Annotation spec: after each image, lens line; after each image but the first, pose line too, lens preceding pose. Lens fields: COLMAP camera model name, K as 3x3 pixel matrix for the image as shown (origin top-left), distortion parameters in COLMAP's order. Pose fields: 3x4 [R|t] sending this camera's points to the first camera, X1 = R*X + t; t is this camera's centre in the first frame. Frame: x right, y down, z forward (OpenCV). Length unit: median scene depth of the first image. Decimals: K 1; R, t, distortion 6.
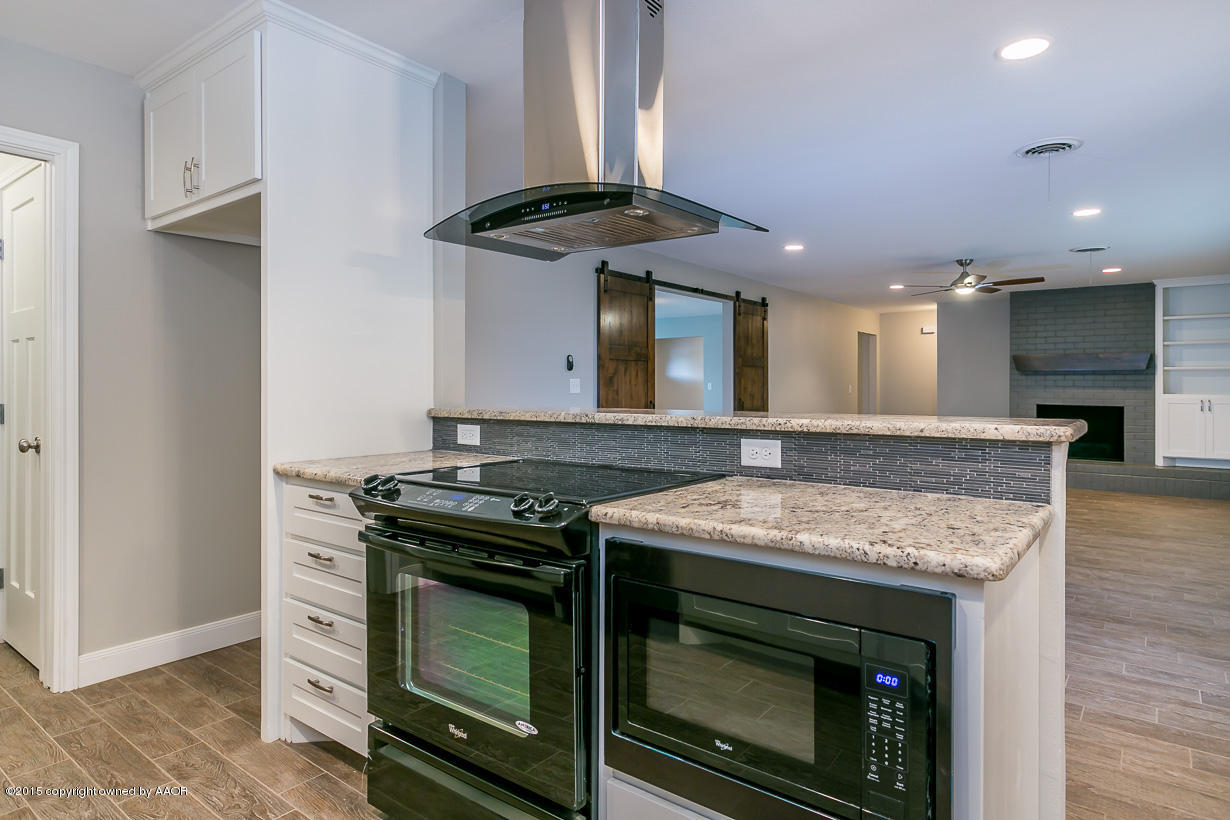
lens RADIAL K [[693.9, 0, 612.0], [0, 693.9, 385.3], [0, 0, 1]] dist [0.022963, -0.000725]
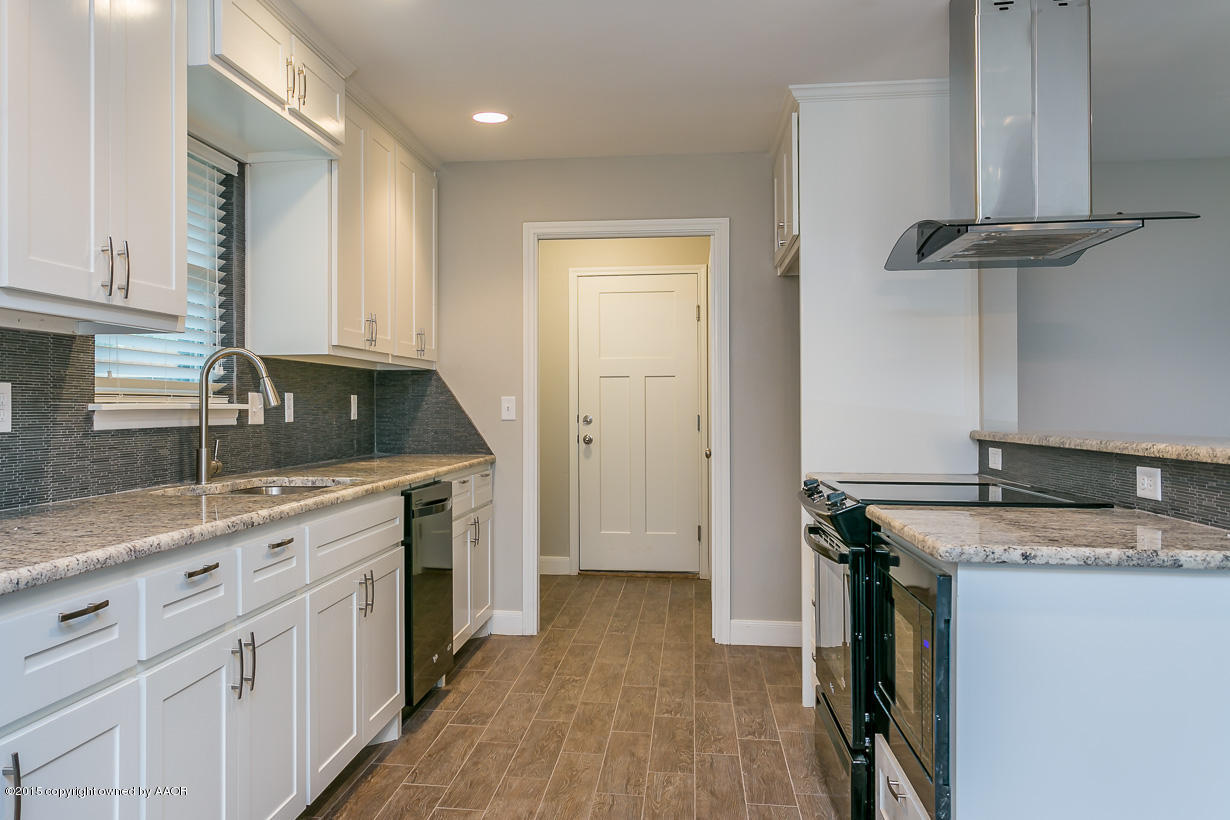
lens RADIAL K [[1015.8, 0, 609.6], [0, 1015.8, 406.6], [0, 0, 1]] dist [0.040447, -0.002098]
pose [[0.550005, -0.001780, -0.835160, 0.773663], [0.001282, 0.999998, -0.001288, 0.002164], [0.835161, -0.000362, 0.550006, -0.227154]]
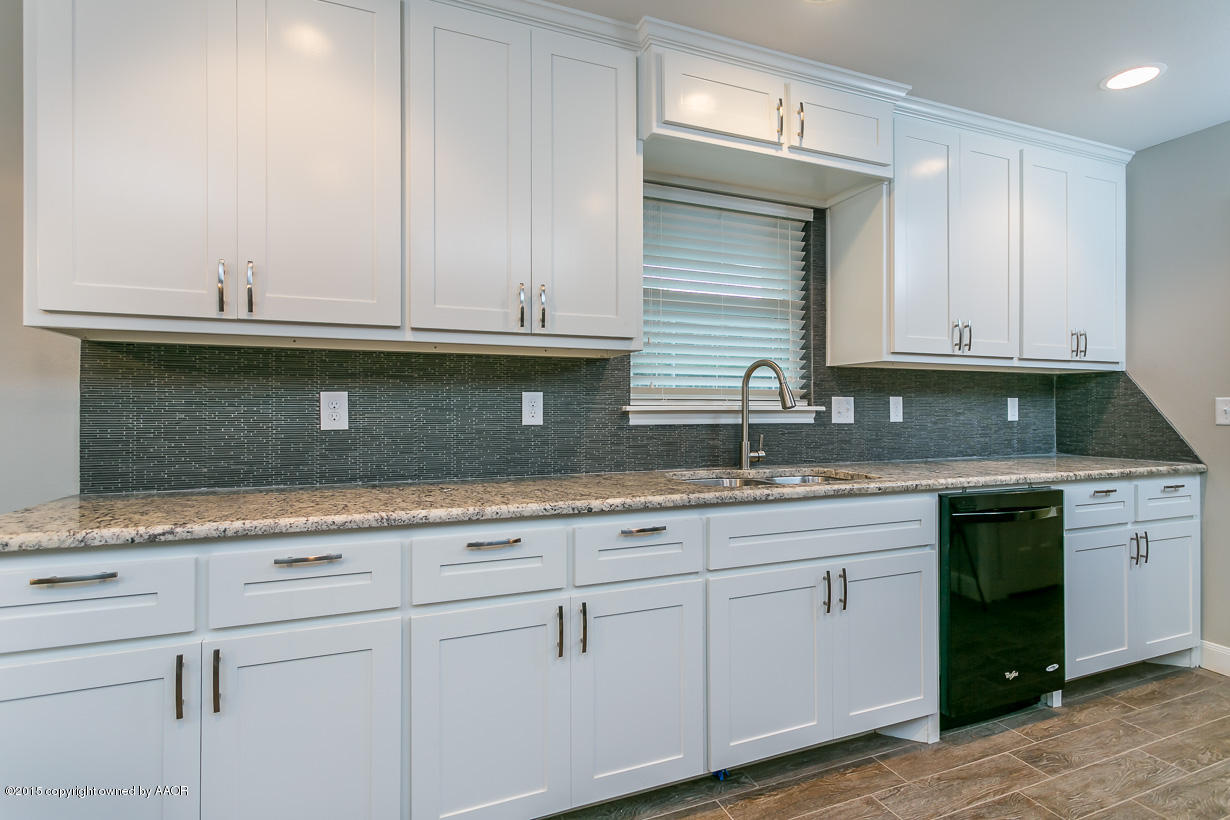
lens RADIAL K [[608.6, 0, 638.9], [0, 608.6, 407.8], [0, 0, 1]] dist [0.001663, 0.001442]
pose [[-0.485166, -0.002458, -0.874419, 0.332171], [-0.002825, 0.999995, -0.001244, 0.000627], [0.874418, 0.001866, -0.485170, 0.399768]]
